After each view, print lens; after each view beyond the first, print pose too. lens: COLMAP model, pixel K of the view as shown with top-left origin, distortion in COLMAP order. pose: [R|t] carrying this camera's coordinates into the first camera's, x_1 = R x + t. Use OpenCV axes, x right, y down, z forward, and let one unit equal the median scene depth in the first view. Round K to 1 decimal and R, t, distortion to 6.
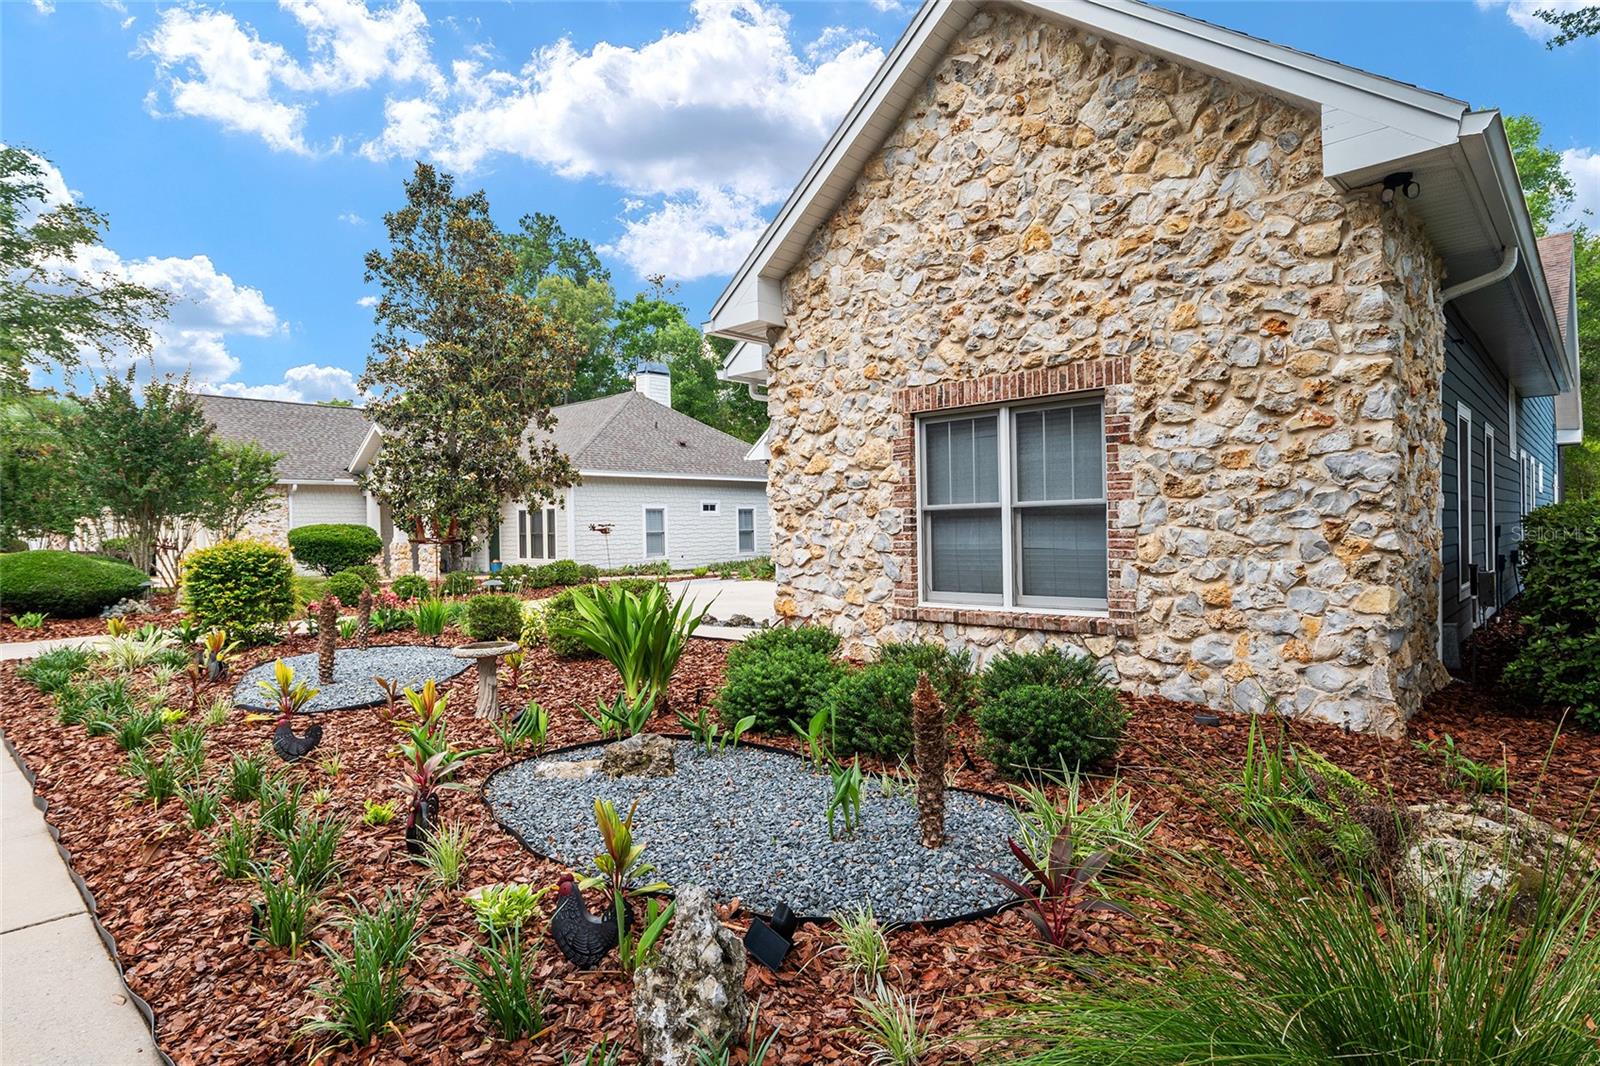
lens RADIAL K [[868.2, 0, 800.0], [0, 868.2, 537.0], [0, 0, 1]] dist [0.004490, -0.001013]
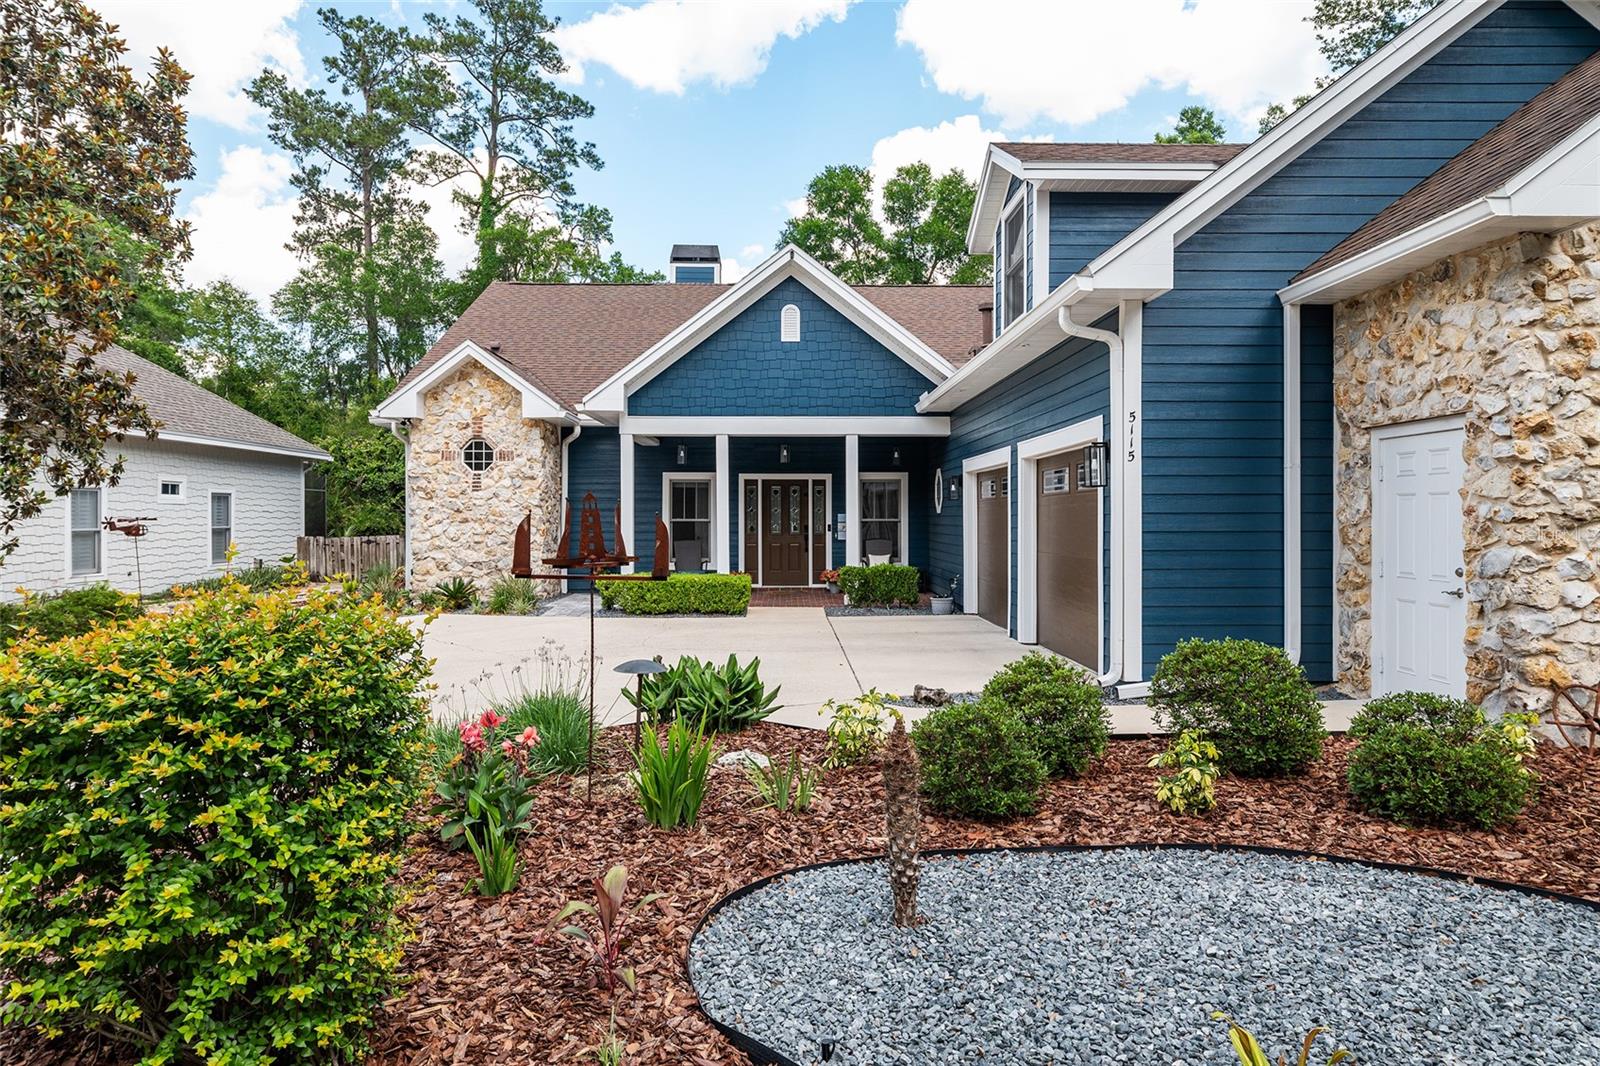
lens RADIAL K [[955.0, 0, 799.1], [0, 955.0, 523.7], [0, 0, 1]] dist [-0.004540, -0.001133]
pose [[0.713403, 0.014232, 0.700609, -1.151539], [-0.006521, 0.999885, -0.013671, -0.019672], [-0.700723, 0.005184, 0.713414, 1.129807]]
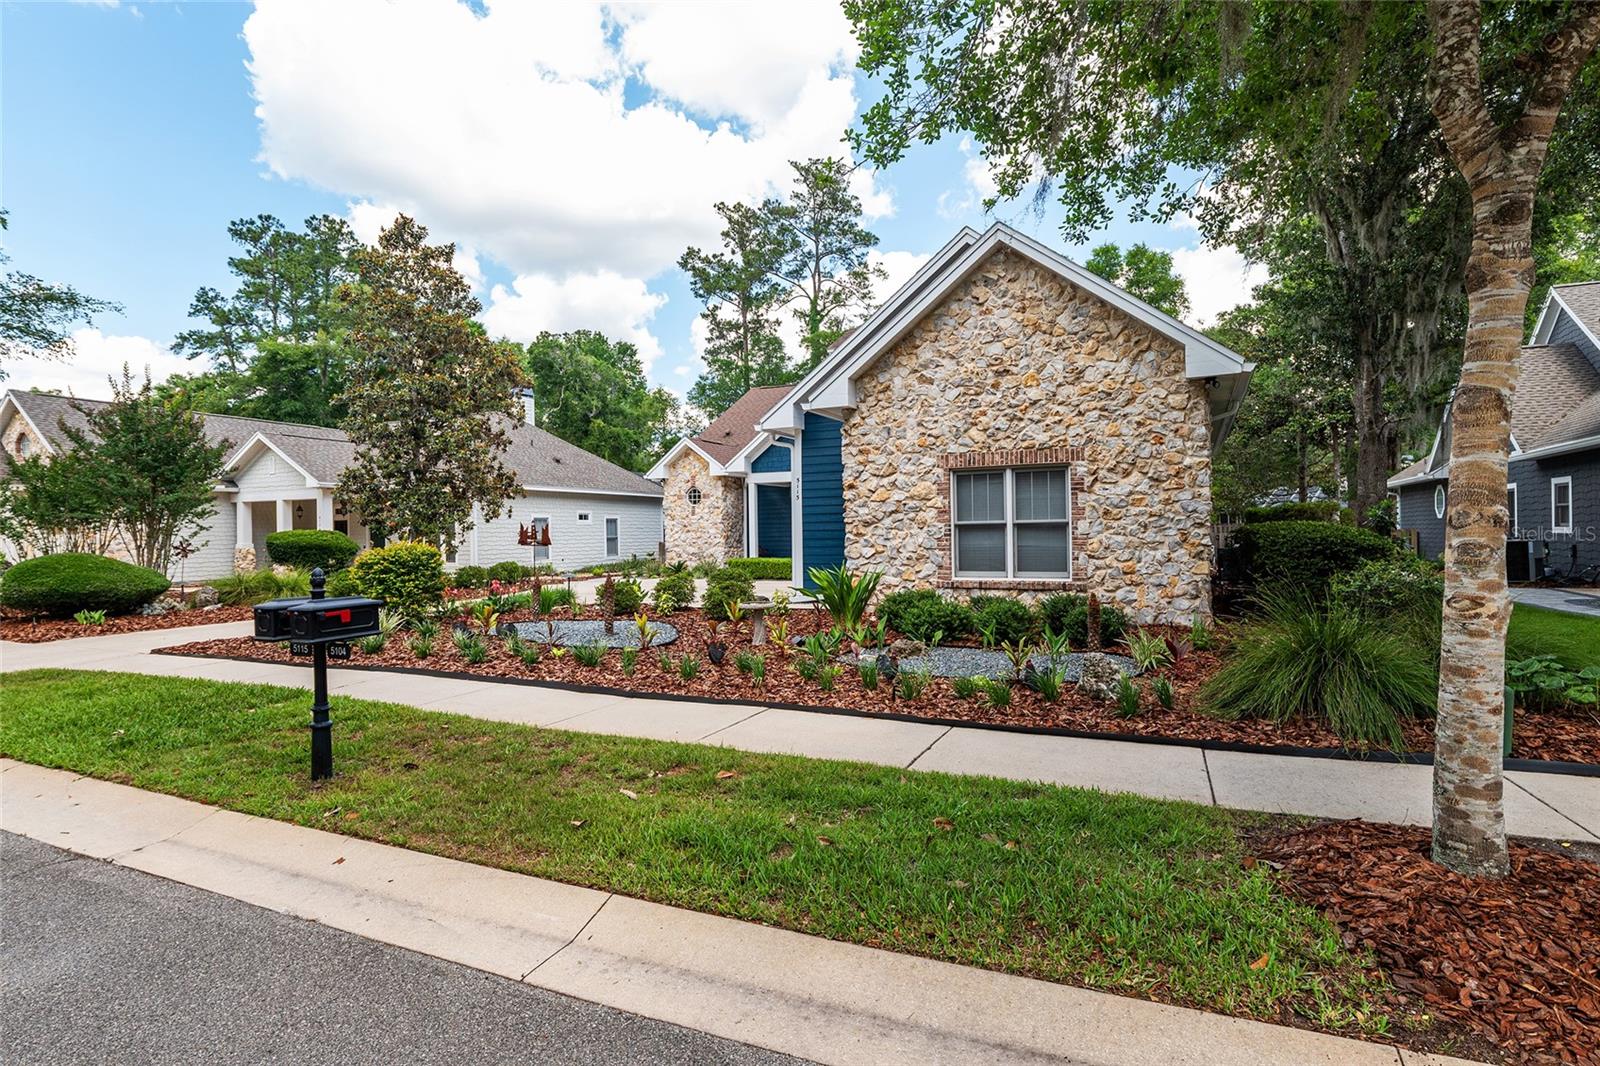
lens RADIAL K [[818.8, 0, 801.3], [0, 818.8, 539.6], [0, 0, 1]] dist [0.004095, 0.000213]
pose [[0.952697, 0.002284, 0.303913, -0.727338], [-0.000380, 0.999980, -0.006323, 0.011140], [-0.303921, 0.005908, 0.952679, -0.520912]]
